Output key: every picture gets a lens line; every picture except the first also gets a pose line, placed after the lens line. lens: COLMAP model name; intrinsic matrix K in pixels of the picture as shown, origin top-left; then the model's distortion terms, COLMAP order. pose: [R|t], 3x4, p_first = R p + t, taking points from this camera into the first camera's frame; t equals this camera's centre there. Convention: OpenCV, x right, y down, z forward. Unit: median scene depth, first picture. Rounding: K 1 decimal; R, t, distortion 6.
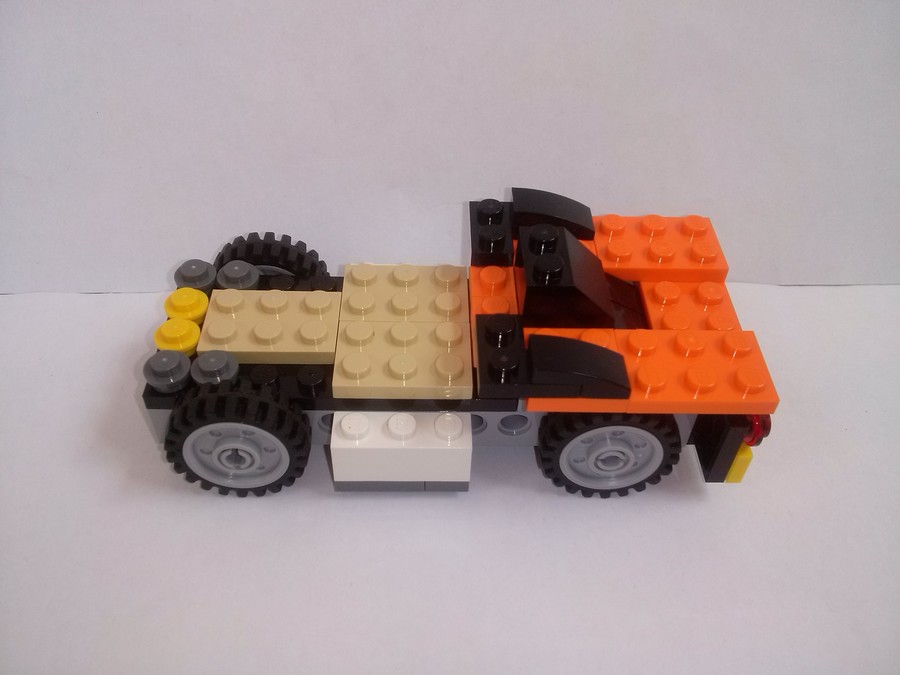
lens RADIAL K [[813.9, 0, 460.5], [0, 813.9, 333.5], [0, 0, 1]] dist [-0.014767, 0.000000]
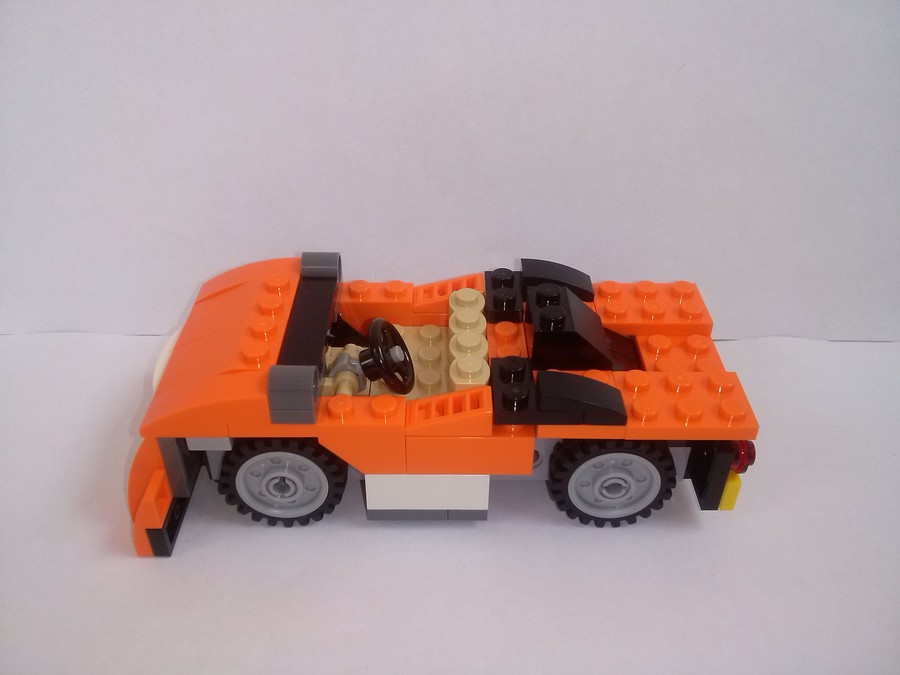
lens RADIAL K [[813.9, 0, 453.0], [0, 813.9, 337.5], [0, 0, 1]] dist [-0.014767, 0.000000]
pose [[0.999530, -0.011357, -0.028492, -0.002232], [0.007003, 0.988890, -0.148485, 0.113615], [0.029862, 0.148216, 0.988504, -0.141648]]
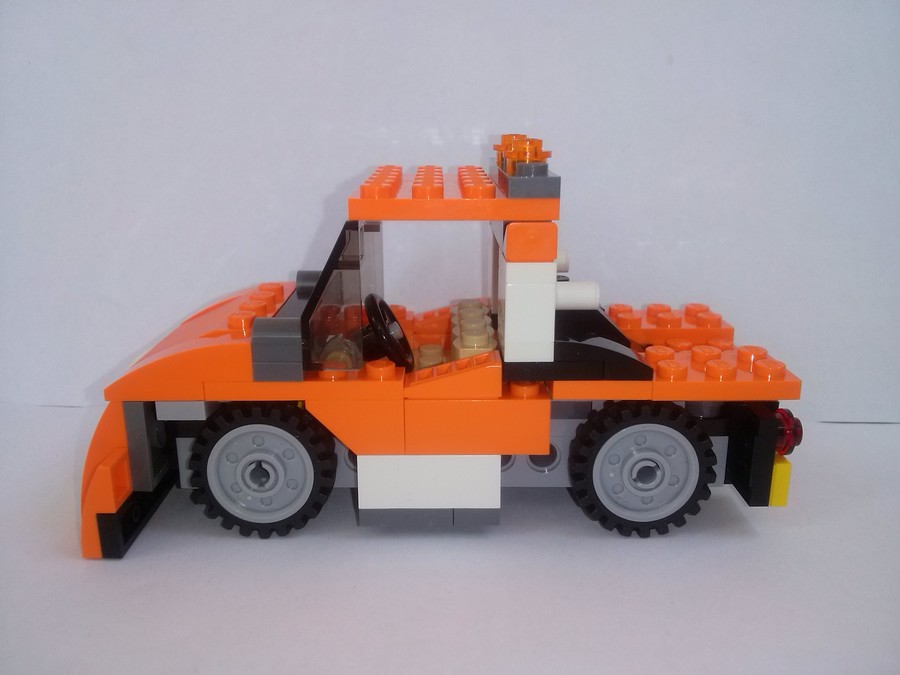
lens RADIAL K [[813.9, 0, 453.6], [0, 813.9, 346.0], [0, 0, 1]] dist [-0.014767, 0.000000]
pose [[0.999249, -0.032410, -0.021223, -0.016553], [0.018377, 0.878821, -0.476798, 0.470633], [0.034105, 0.476050, 0.878757, 0.067643]]
